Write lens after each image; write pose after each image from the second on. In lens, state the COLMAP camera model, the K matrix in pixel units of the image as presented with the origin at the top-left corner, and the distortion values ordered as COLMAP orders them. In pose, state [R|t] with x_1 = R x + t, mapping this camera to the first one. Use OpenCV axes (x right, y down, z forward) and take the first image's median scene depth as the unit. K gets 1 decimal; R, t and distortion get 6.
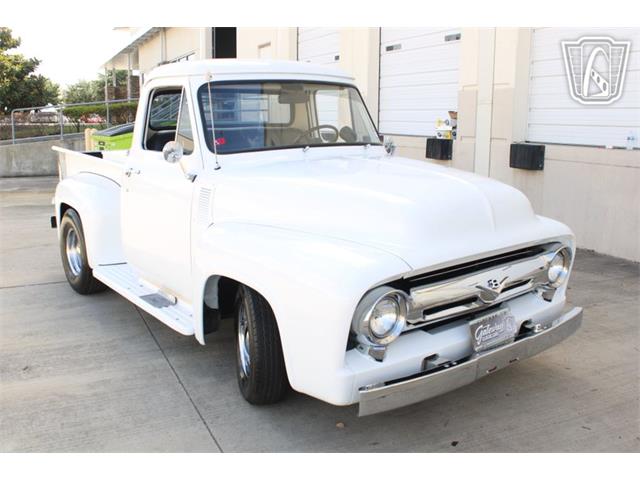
lens RADIAL K [[616.9, 0, 338.9], [0, 616.9, 243.8], [0, 0, 1]] dist [0.003831, 0.000000]
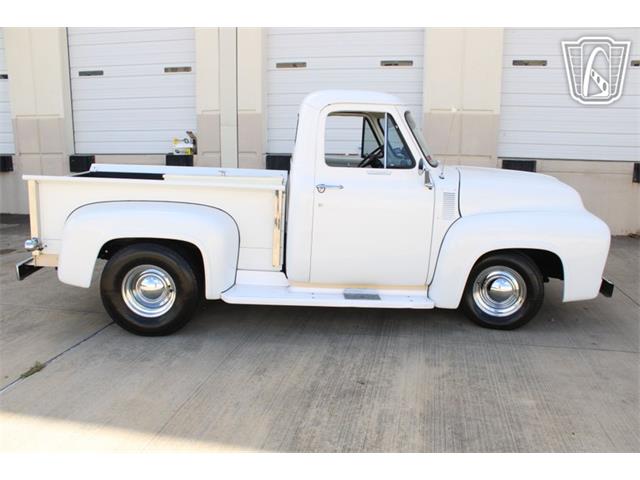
lens RADIAL K [[527.4, 0, 314.6], [0, 527.4, 240.5], [0, 0, 1]] dist [-0.149994, 0.109055]
pose [[0.593828, -0.150528, 0.790386, -0.650779], [0.163547, 0.984418, 0.064606, -0.046194], [-0.787795, 0.090901, 0.609193, 0.302432]]
